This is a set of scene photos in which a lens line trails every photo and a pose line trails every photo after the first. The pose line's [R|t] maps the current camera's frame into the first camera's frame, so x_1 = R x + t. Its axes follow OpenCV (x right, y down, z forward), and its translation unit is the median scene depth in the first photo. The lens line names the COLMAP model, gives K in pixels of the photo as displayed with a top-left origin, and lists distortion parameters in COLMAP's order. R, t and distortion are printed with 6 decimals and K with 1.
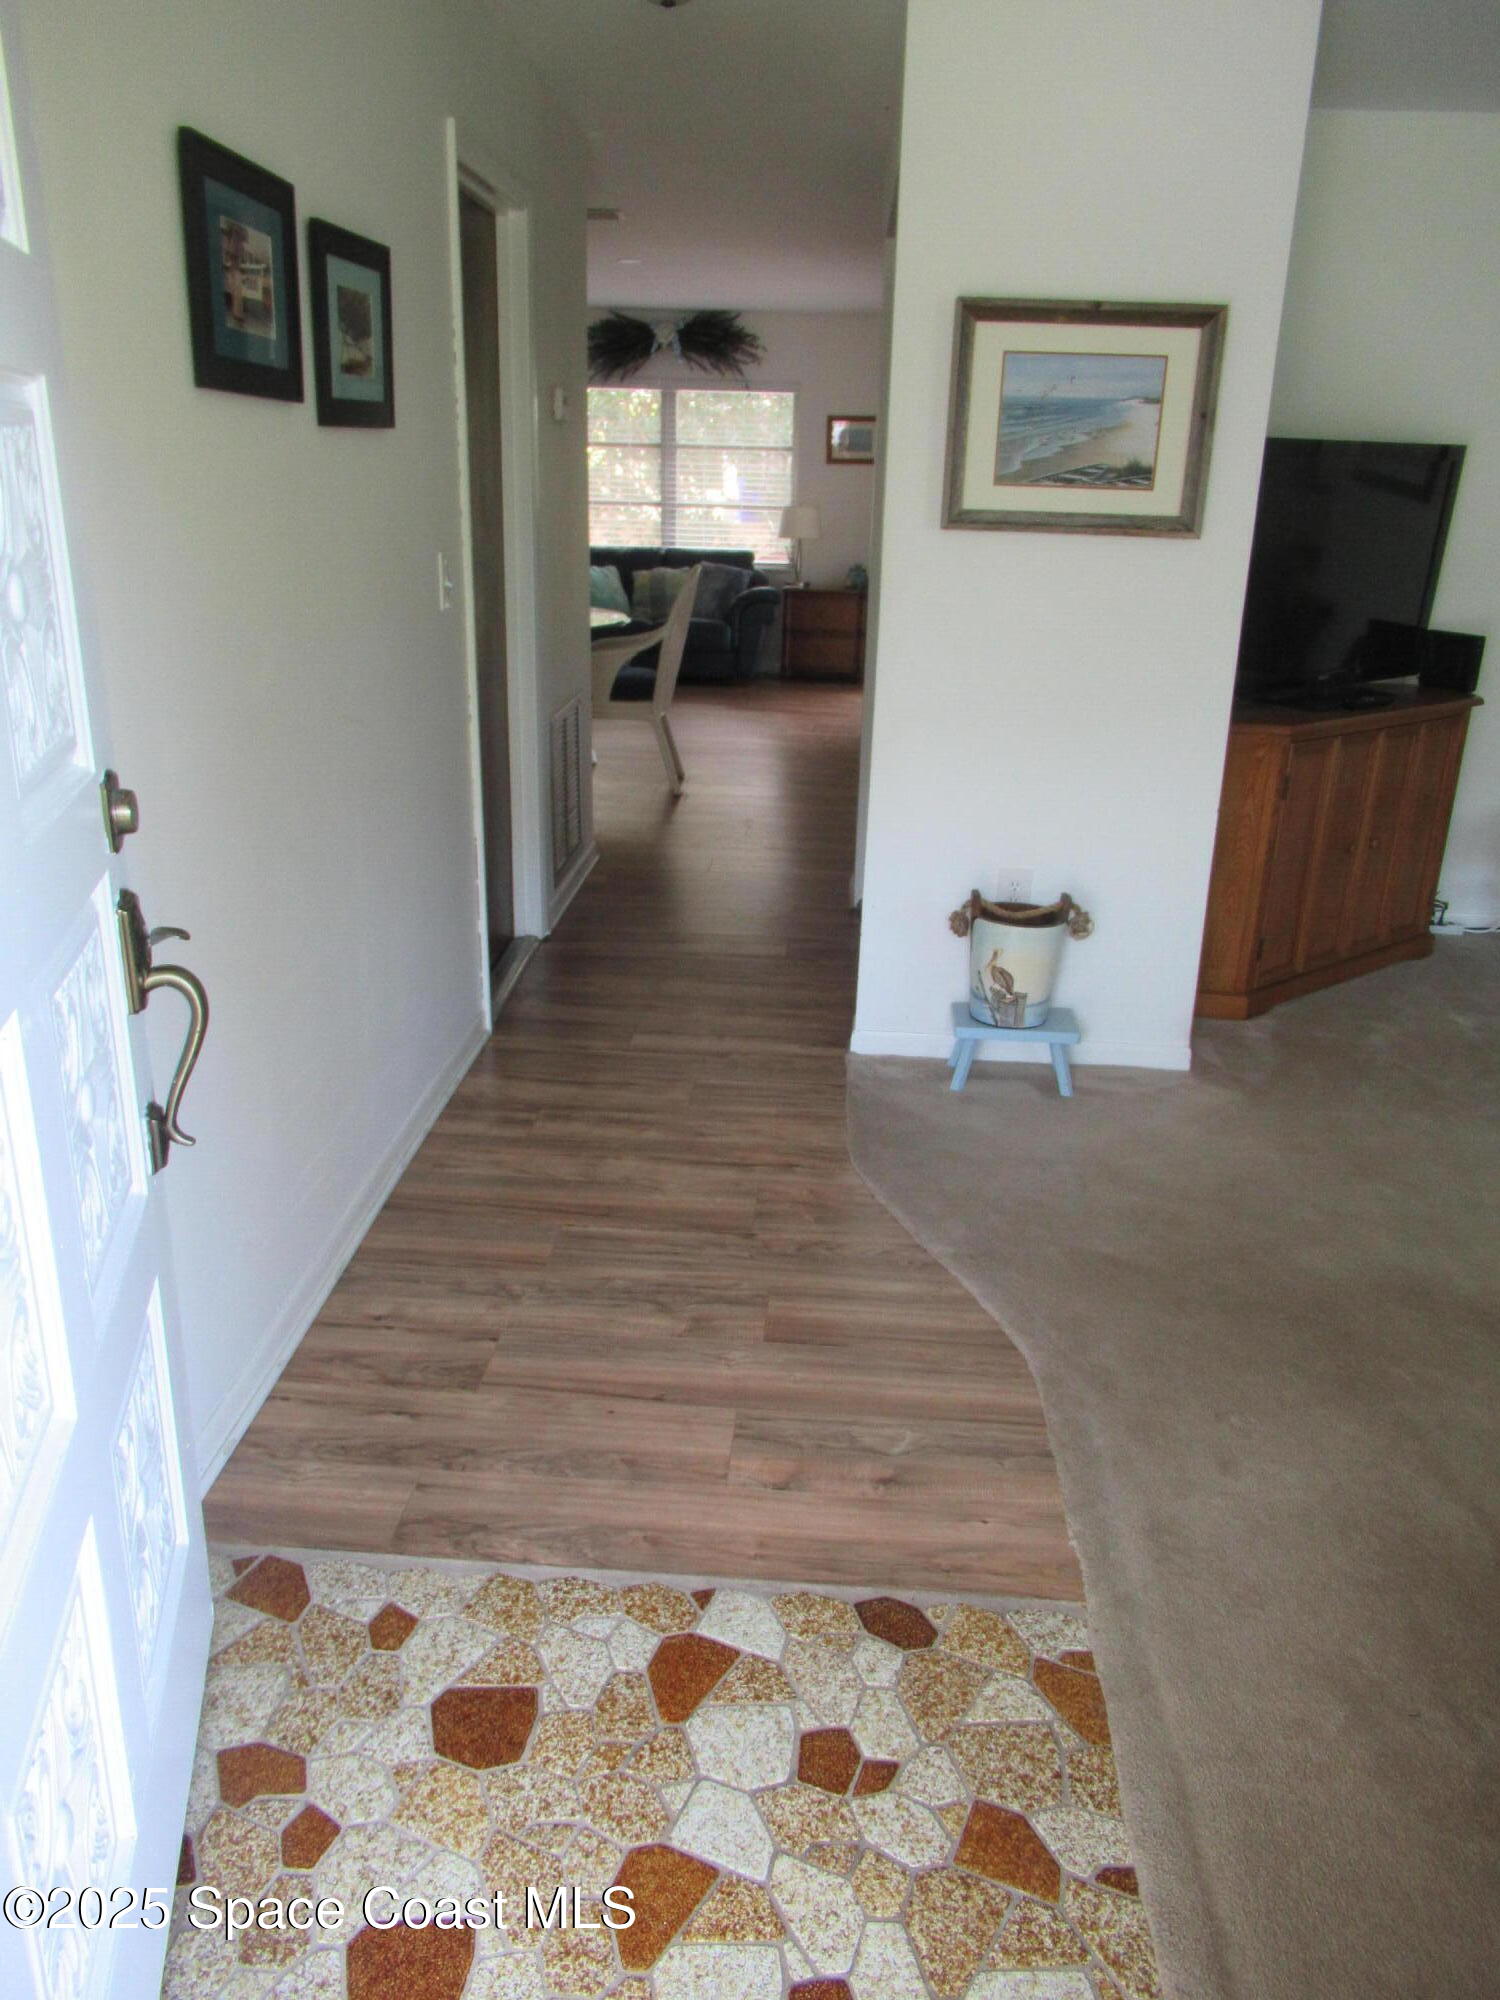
lens RADIAL K [[1494.6, 0, 742.2], [0, 1494.6, 1005.1], [0, 0, 1]] dist [0.001620, 0.003159]
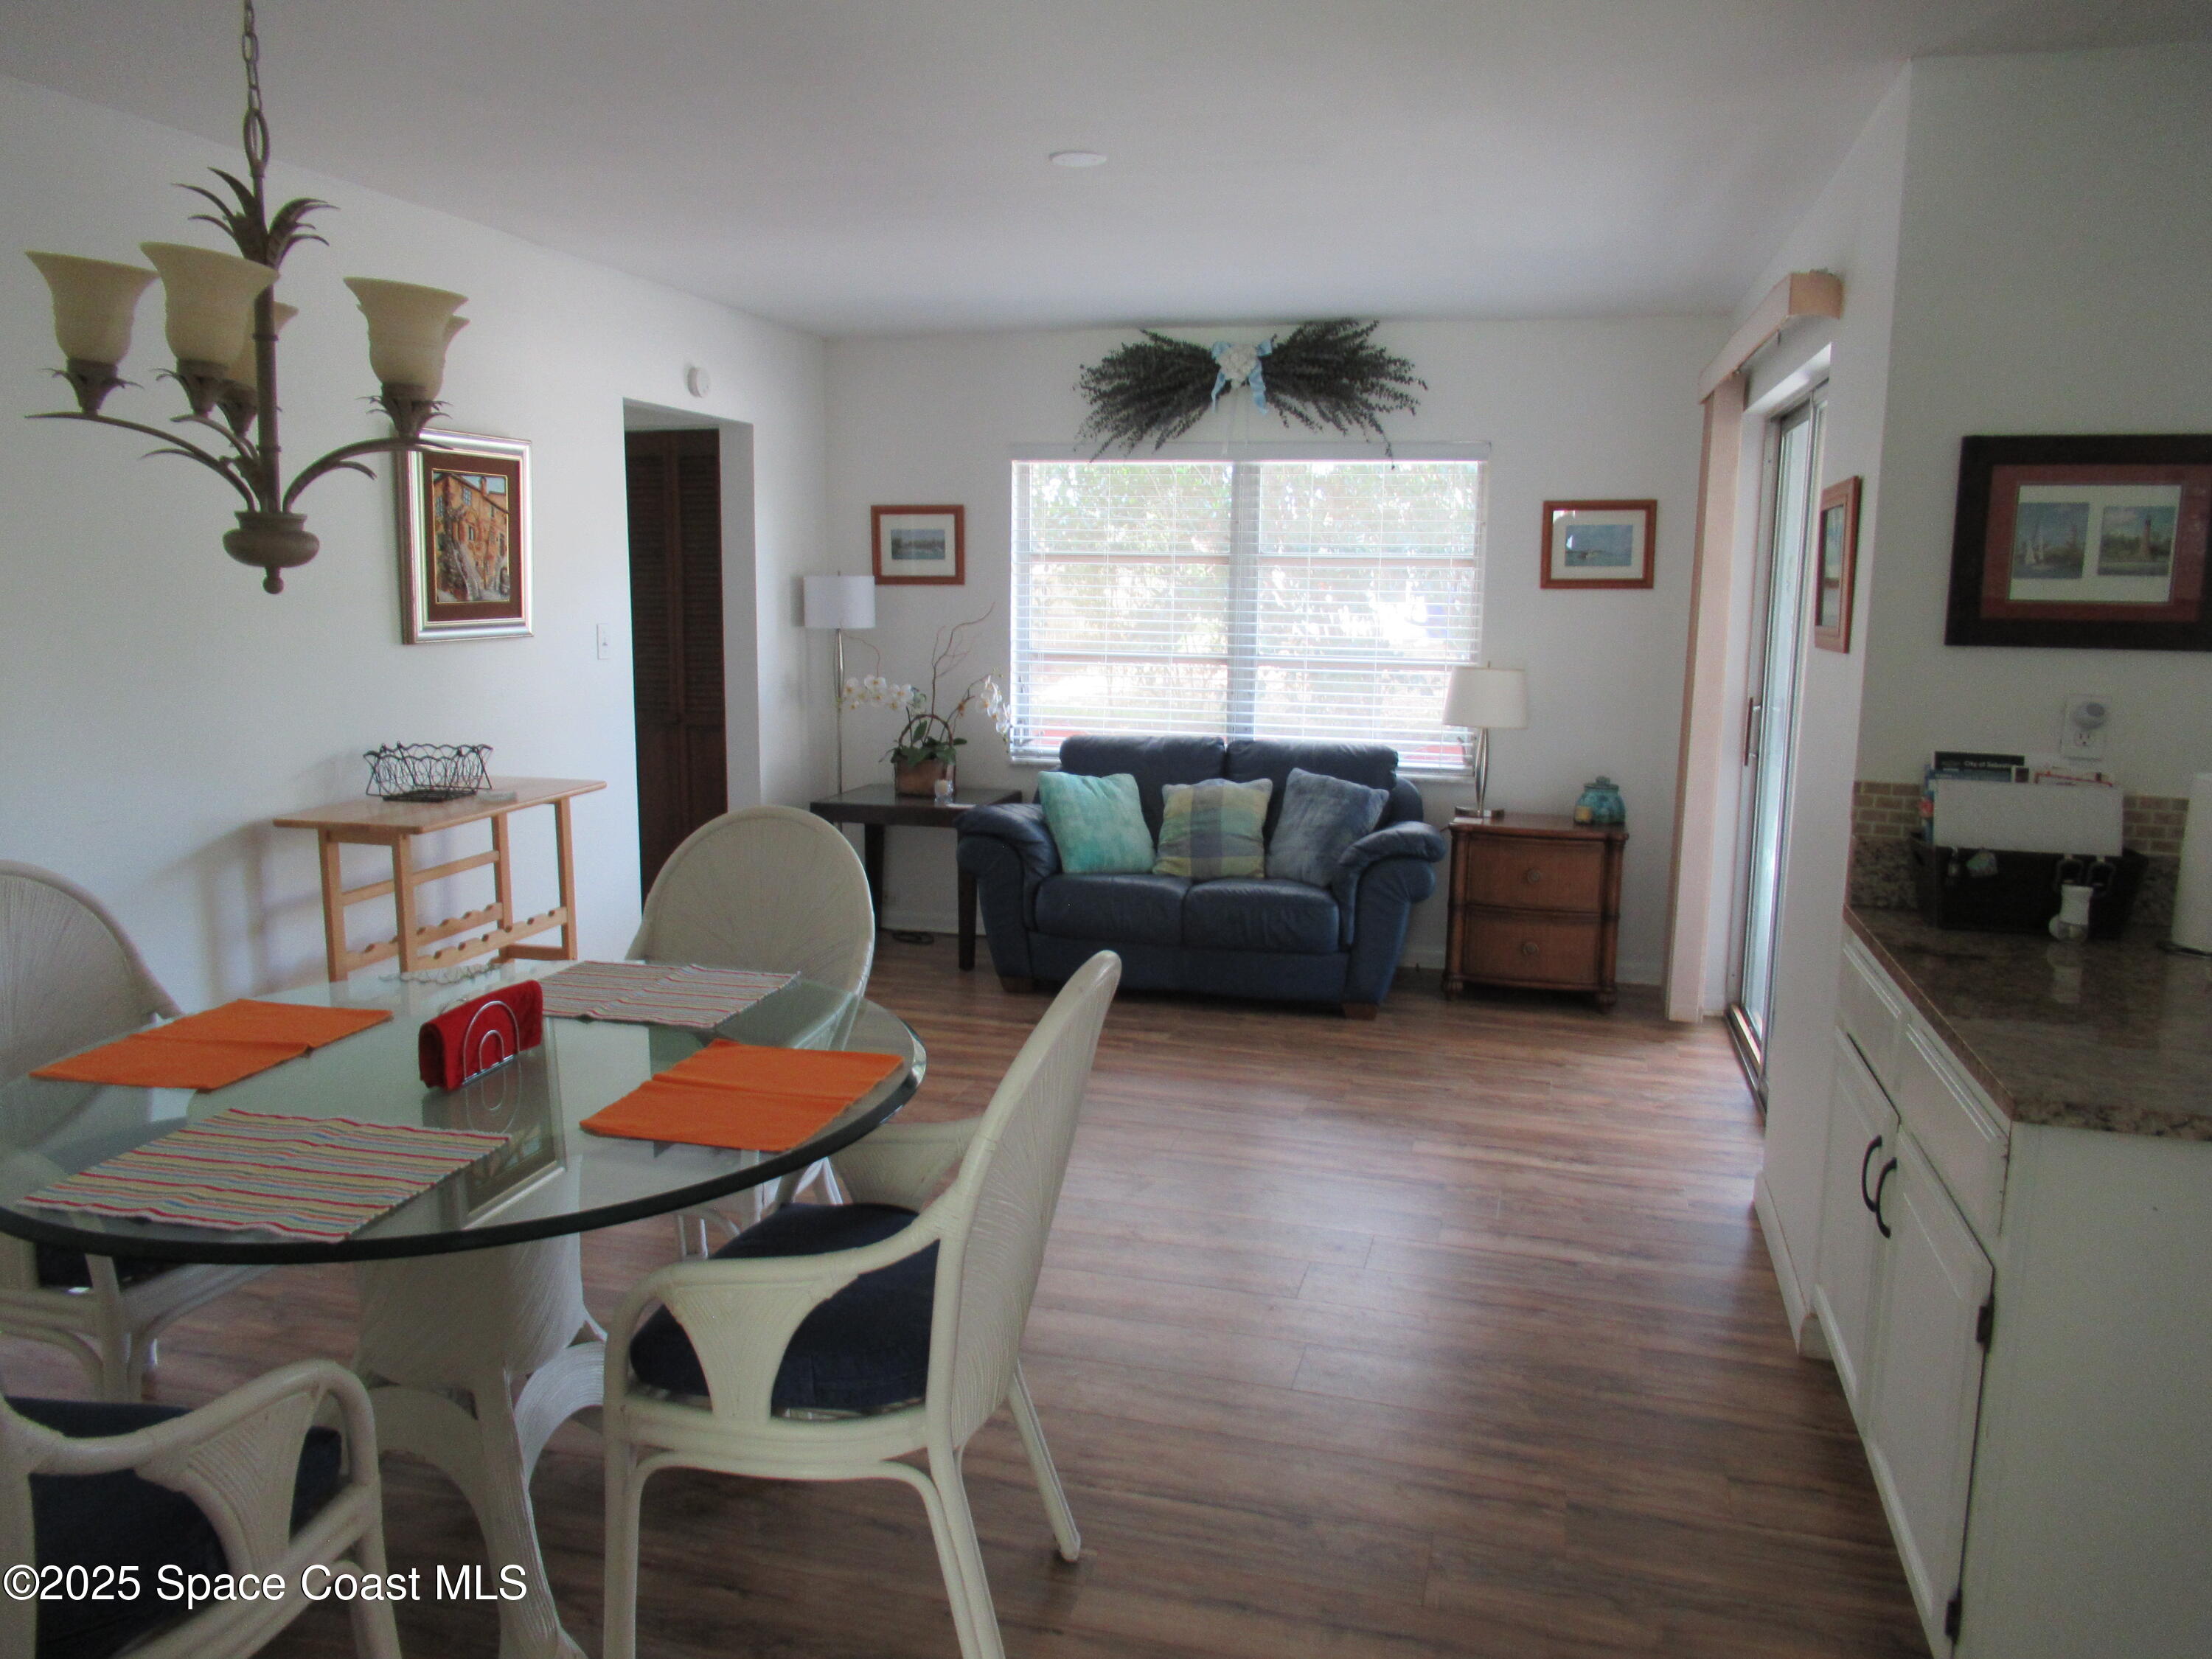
lens RADIAL K [[1653.0, 0, 1105.7], [0, 1653.0, 823.3], [0, 0, 1]] dist [0.001620, 0.003159]
pose [[0.979261, 0.019706, -0.201642, 0.025341], [-0.054946, 0.983790, -0.170700, -0.172418], [0.195010, 0.178239, 0.964470, 0.423867]]
